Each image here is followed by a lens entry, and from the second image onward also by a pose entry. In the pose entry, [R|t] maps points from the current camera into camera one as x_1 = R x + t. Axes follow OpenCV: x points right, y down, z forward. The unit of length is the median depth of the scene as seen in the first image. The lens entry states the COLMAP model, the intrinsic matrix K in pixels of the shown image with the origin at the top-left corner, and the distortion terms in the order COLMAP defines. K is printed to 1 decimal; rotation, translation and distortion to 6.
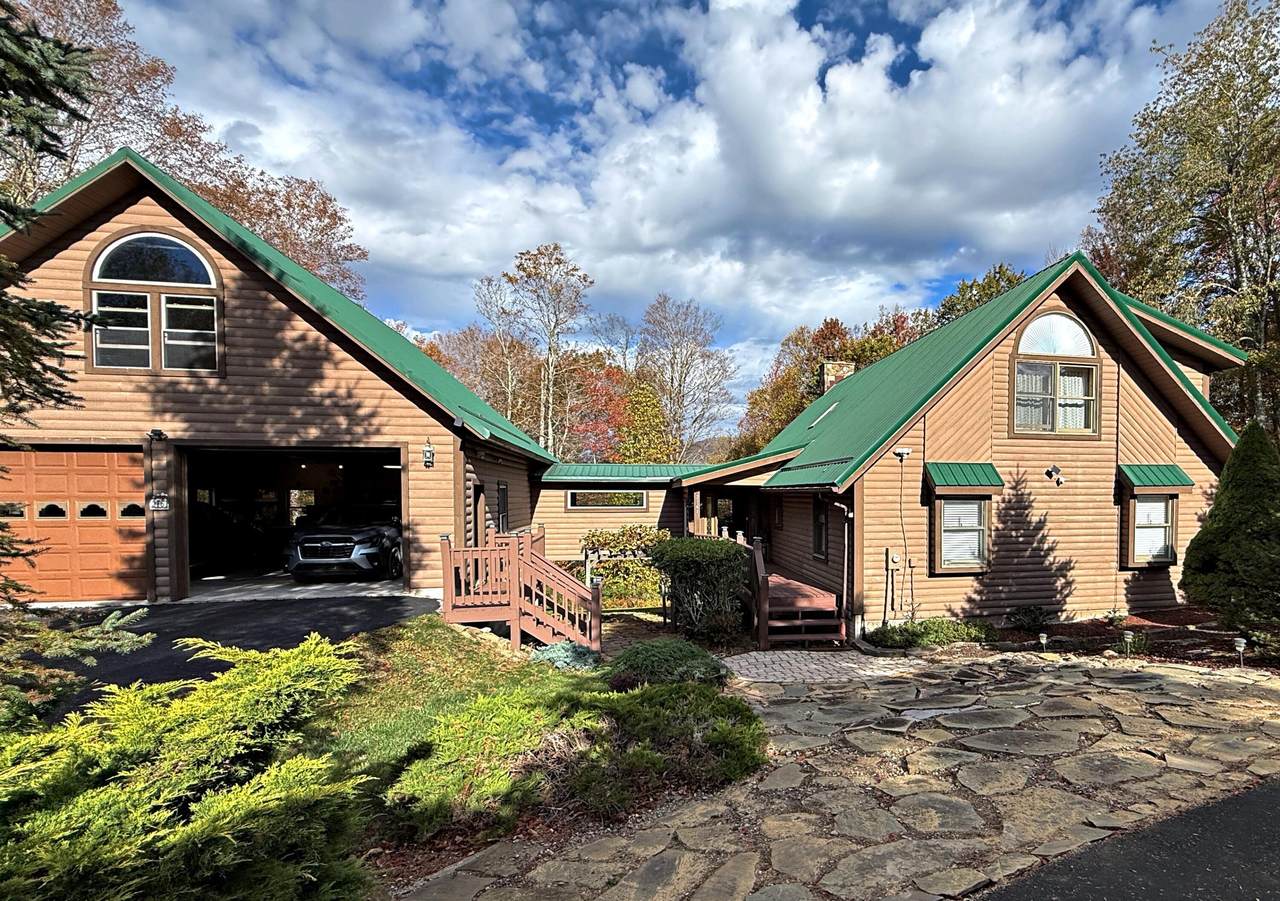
lens RADIAL K [[734.8, 0, 637.8], [0, 734.8, 525.9], [0, 0, 1]] dist [-0.003153, 0.001552]
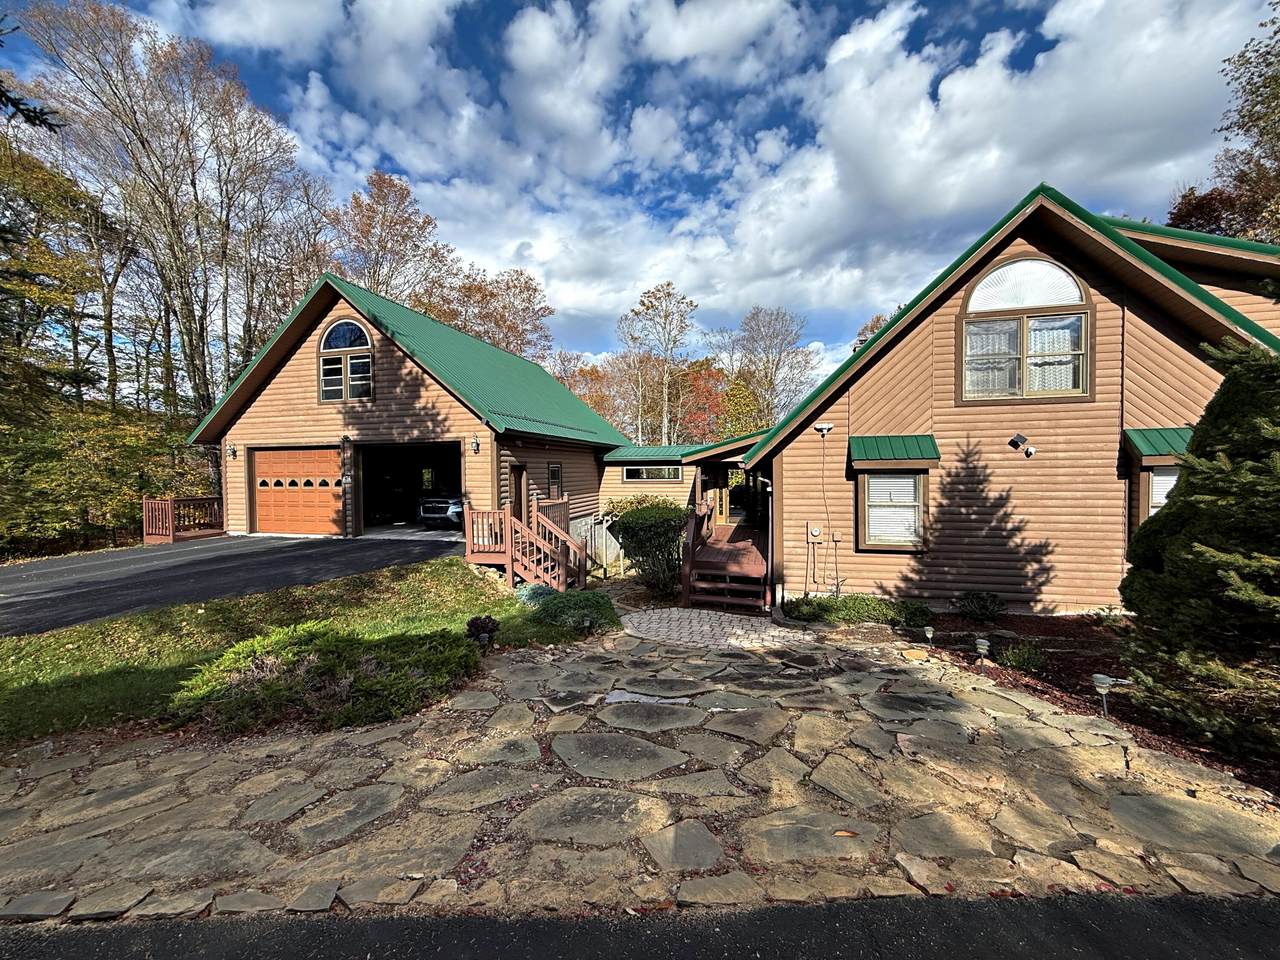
lens RADIAL K [[513.1, 0, 638.9], [0, 513.1, 480.0], [0, 0, 1]] dist [-0.003827, -0.000043]
pose [[0.885361, 0.000086, -0.464905, 0.442052], [-0.007651, 0.999867, -0.014386, -0.014591], [0.464842, 0.016294, 0.885244, 0.243630]]
